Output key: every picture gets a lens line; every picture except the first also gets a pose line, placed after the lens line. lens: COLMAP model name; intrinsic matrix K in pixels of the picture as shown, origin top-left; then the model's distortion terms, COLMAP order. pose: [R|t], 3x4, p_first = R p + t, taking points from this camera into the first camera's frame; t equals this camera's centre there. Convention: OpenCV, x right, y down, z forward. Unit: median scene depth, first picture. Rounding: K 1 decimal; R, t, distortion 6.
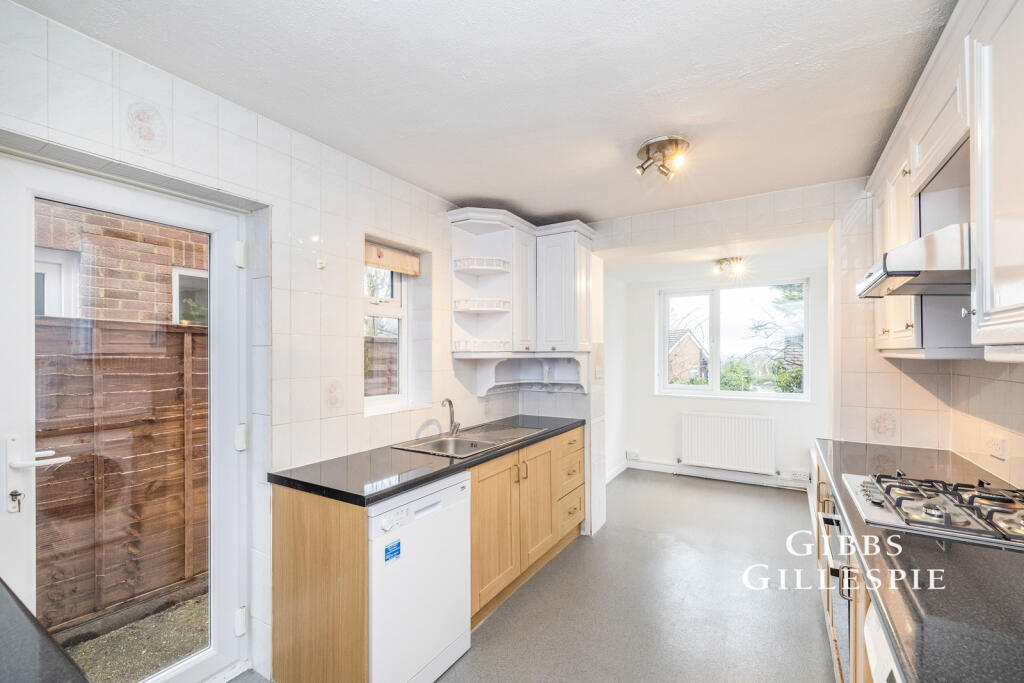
lens RADIAL K [[436.0, 0, 513.7], [0, 436.0, 350.5], [0, 0, 1]] dist [-0.000399, -0.000097]
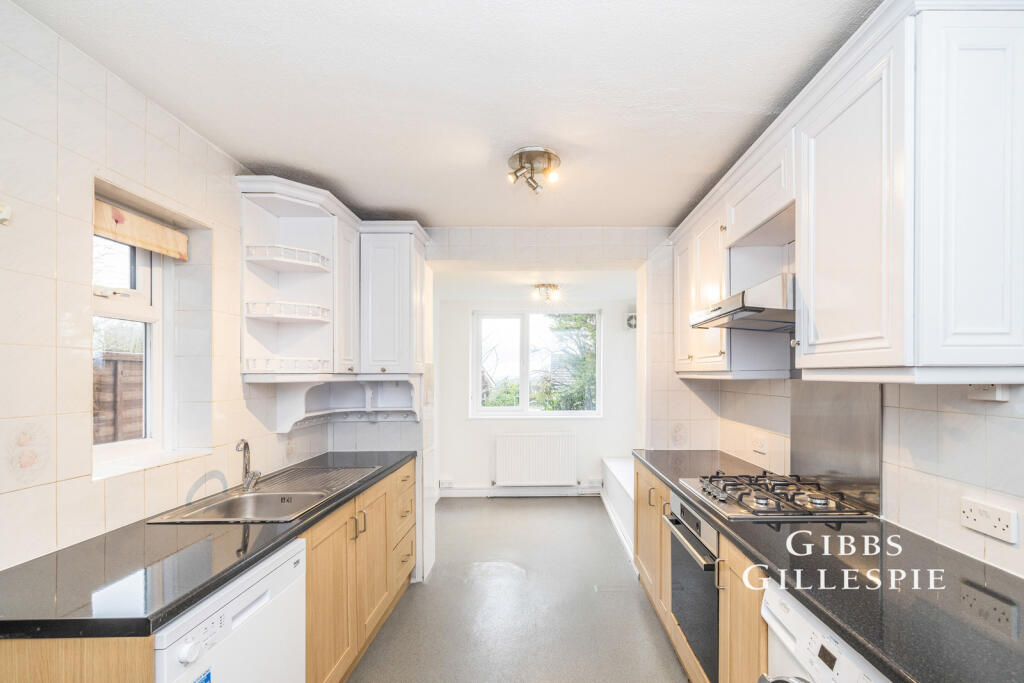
lens RADIAL K [[452.9, 0, 549.1], [0, 452.9, 373.4], [0, 0, 1]] dist [-0.000055, -0.000125]
pose [[0.845057, 0.000917, 0.534675, -0.113409], [-0.002061, 0.999997, 0.001543, 0.000730], [-0.534672, -0.002406, 0.845056, 0.102905]]
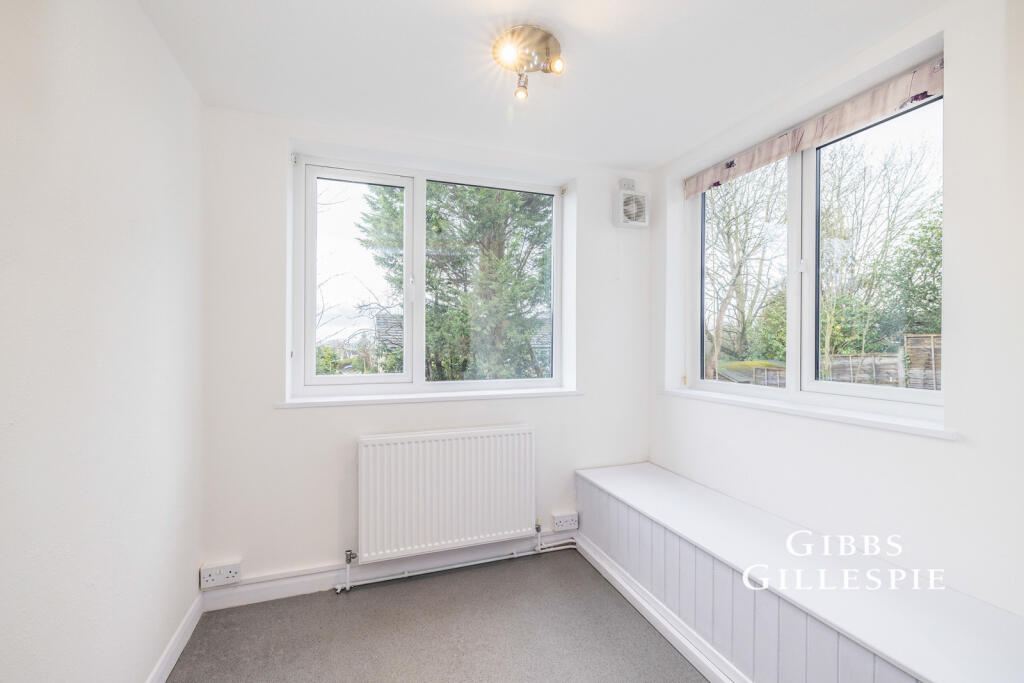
lens RADIAL K [[433.7, 0, 511.9], [0, 433.7, 339.4], [0, 0, 1]] dist [0.000373, 0.000022]
pose [[0.629807, 0.001279, 0.776751, 0.261661], [-0.006279, 0.999974, 0.003444, 0.070039], [-0.776726, -0.007046, 0.629799, 1.059234]]
